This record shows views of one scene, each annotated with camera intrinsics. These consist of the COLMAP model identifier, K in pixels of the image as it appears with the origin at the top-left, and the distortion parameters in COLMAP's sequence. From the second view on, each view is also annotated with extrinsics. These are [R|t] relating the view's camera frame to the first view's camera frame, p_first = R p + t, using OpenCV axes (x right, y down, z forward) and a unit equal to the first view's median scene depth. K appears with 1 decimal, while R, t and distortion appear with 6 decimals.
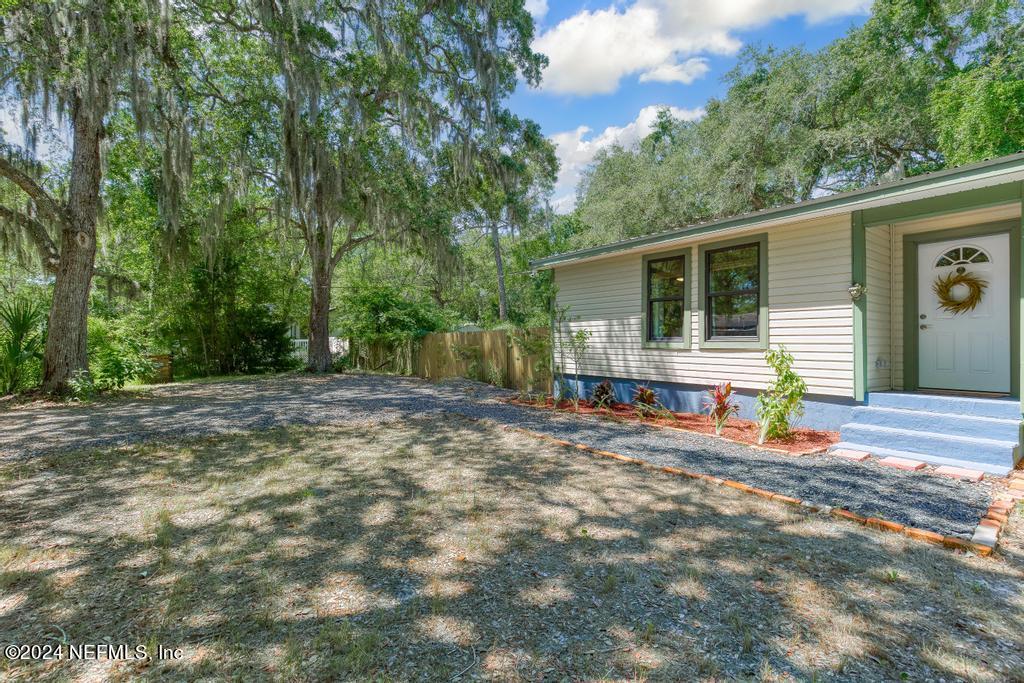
lens RADIAL K [[478.4, 0, 505.4], [0, 478.4, 339.6], [0, 0, 1]] dist [-0.003857, -0.000487]
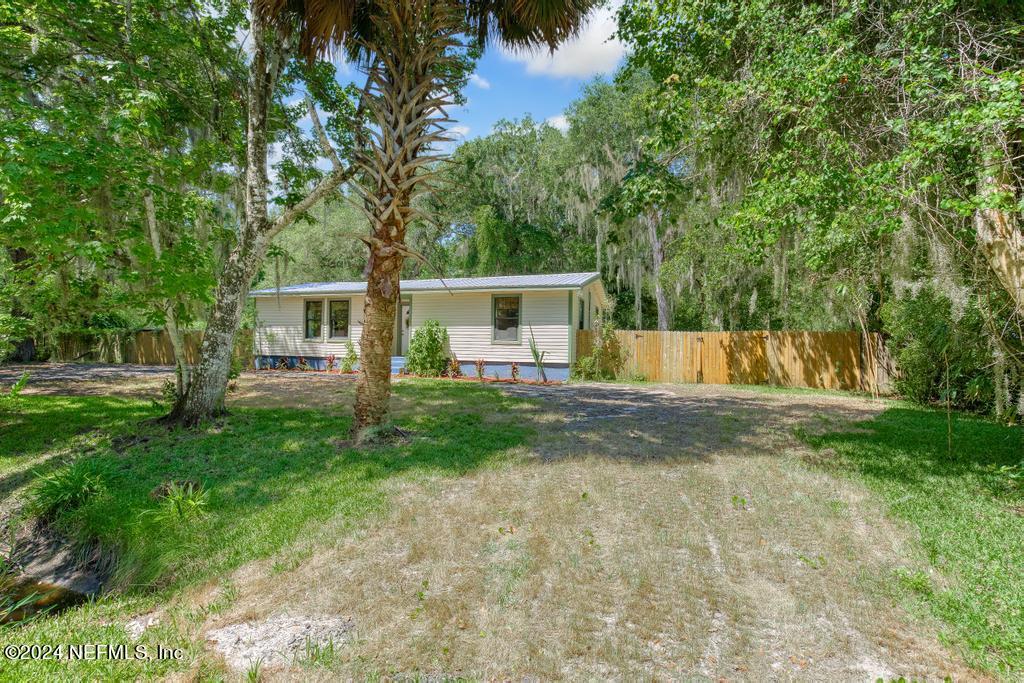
lens RADIAL K [[482.1, 0, 518.2], [0, 482.1, 338.3], [0, 0, 1]] dist [-0.001472, 0.000078]
pose [[0.808117, 0.009585, 0.588944, -0.240976], [-0.011978, 0.999928, 0.000162, -0.009580], [-0.588900, -0.007185, 0.808174, -1.516583]]
